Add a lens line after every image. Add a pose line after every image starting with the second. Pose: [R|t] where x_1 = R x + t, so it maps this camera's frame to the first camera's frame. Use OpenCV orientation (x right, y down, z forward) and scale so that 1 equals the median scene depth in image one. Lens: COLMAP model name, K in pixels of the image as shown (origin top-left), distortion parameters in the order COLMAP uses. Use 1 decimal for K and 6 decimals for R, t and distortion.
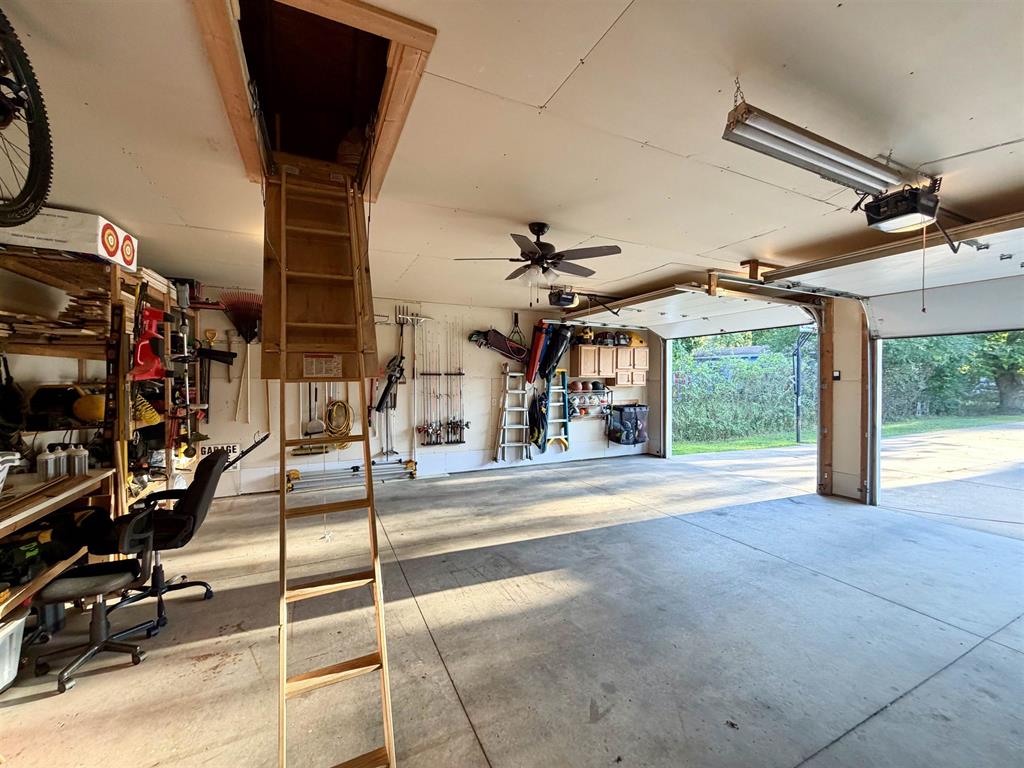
lens RADIAL K [[409.3, 0, 509.6], [0, 409.3, 381.5], [0, 0, 1]] dist [-0.000227, -0.000125]
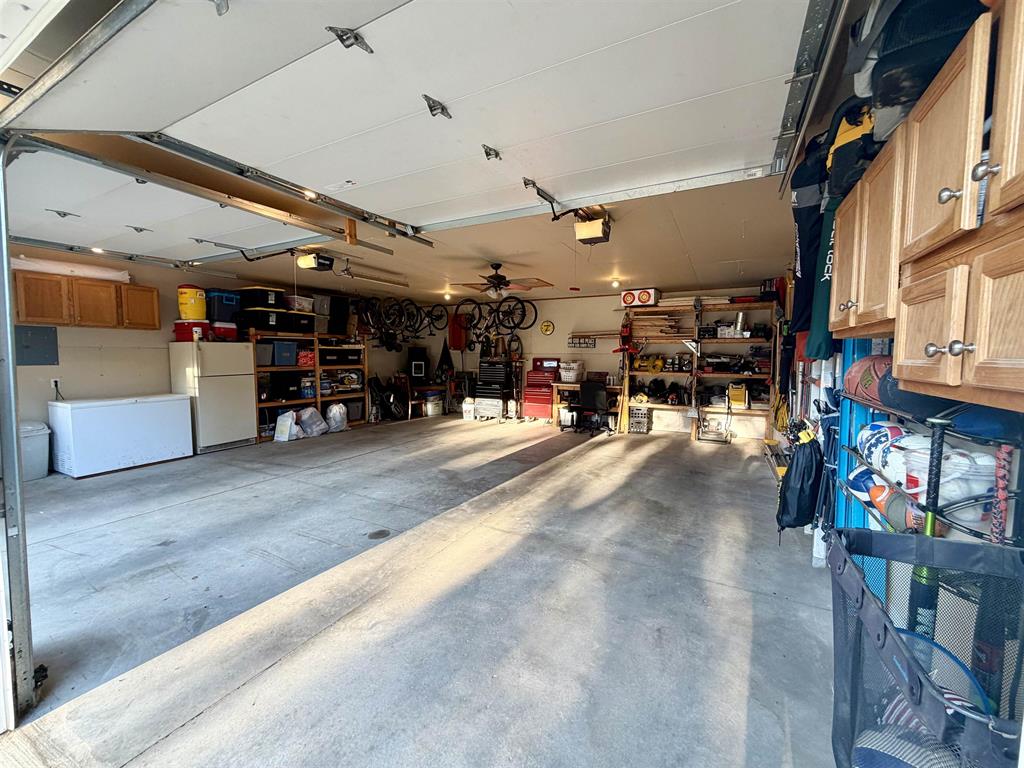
lens RADIAL K [[409.3, 0, 509.6], [0, 409.3, 381.5], [0, 0, 1]] dist [-0.000227, -0.000125]
pose [[-0.803160, 0.032798, -0.594859, 0.893410], [-0.013069, 0.997273, 0.072631, -0.001053], [0.595619, 0.066108, -0.800542, 2.015519]]
